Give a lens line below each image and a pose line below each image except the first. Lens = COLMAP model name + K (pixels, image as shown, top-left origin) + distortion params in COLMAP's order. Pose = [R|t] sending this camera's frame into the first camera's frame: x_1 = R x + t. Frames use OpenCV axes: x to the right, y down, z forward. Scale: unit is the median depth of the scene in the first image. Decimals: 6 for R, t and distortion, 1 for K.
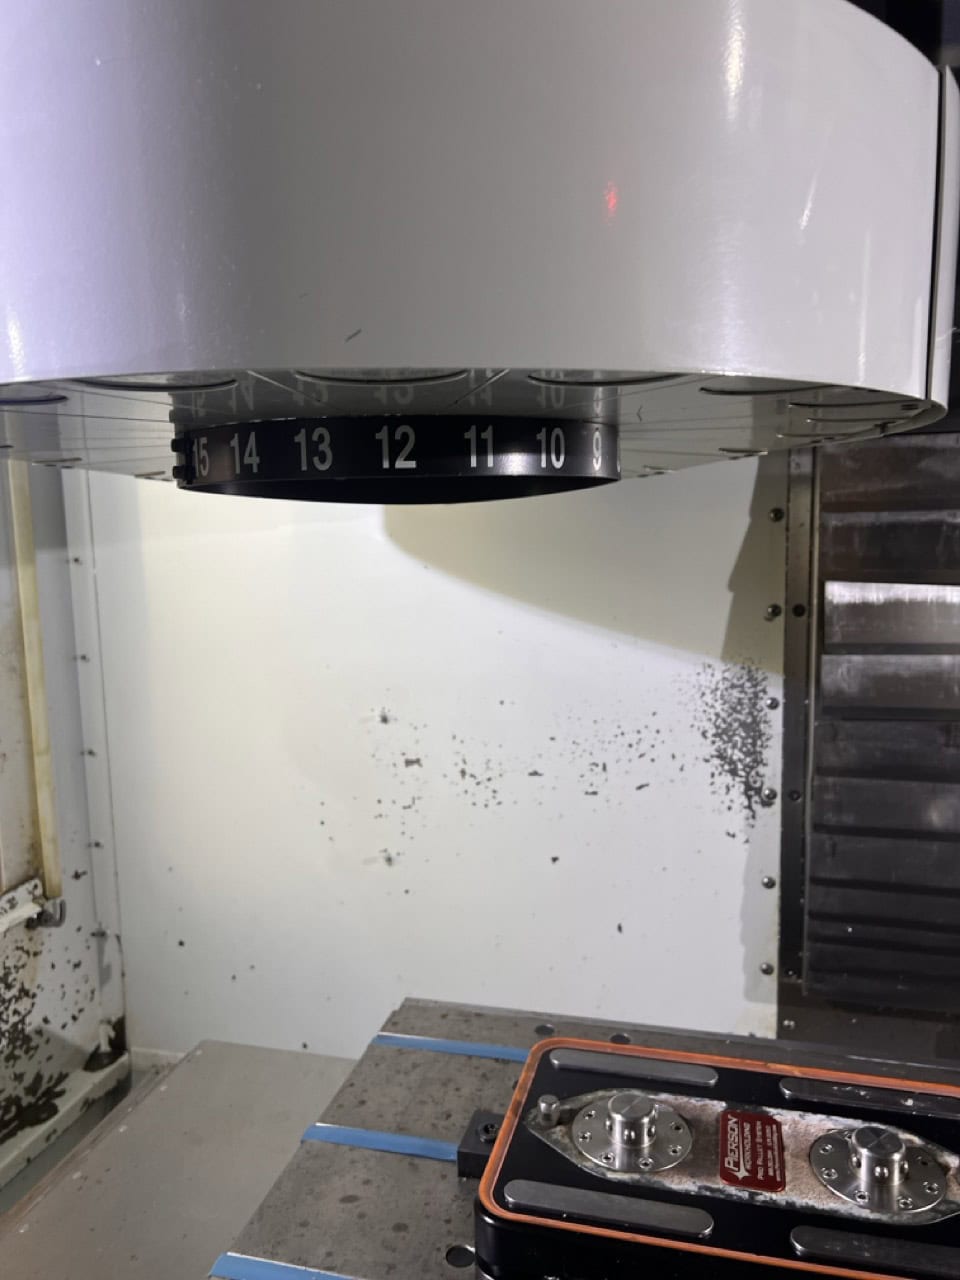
lens RADIAL K [[964.4, 0, 452.7], [0, 964.4, 635.3], [0, 0, 1]] dist [0.007827, -0.041100]
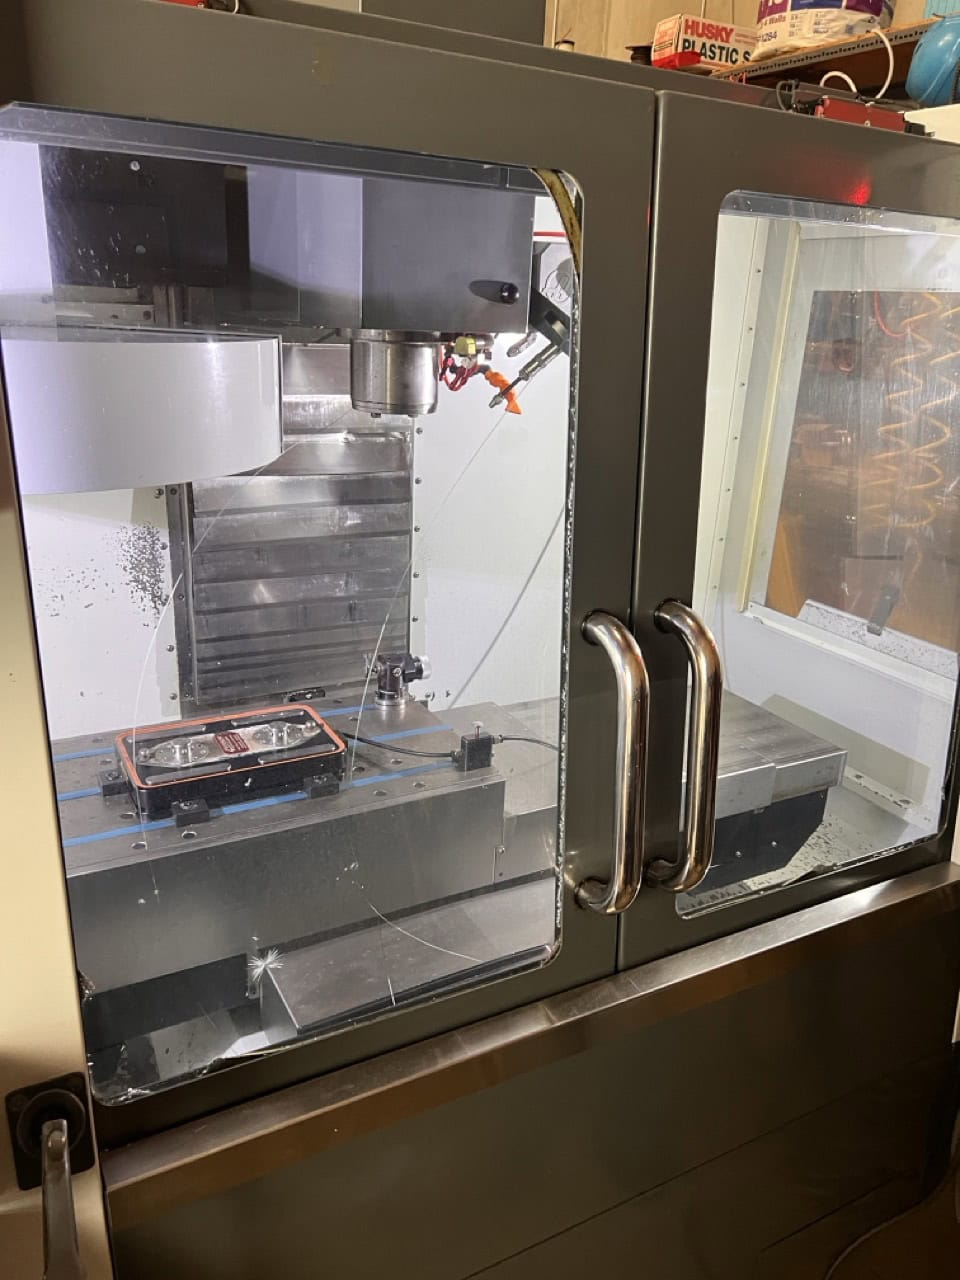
lens RADIAL K [[963.5, 0, 480.3], [0, 963.5, 645.4], [0, 0, 1]] dist [0.076203, -0.101484]
pose [[0.703571, -0.187142, 0.685540, -0.552457], [0.025000, 0.970622, 0.239308, -0.177572], [-0.710185, -0.151232, 0.687580, -0.692644]]
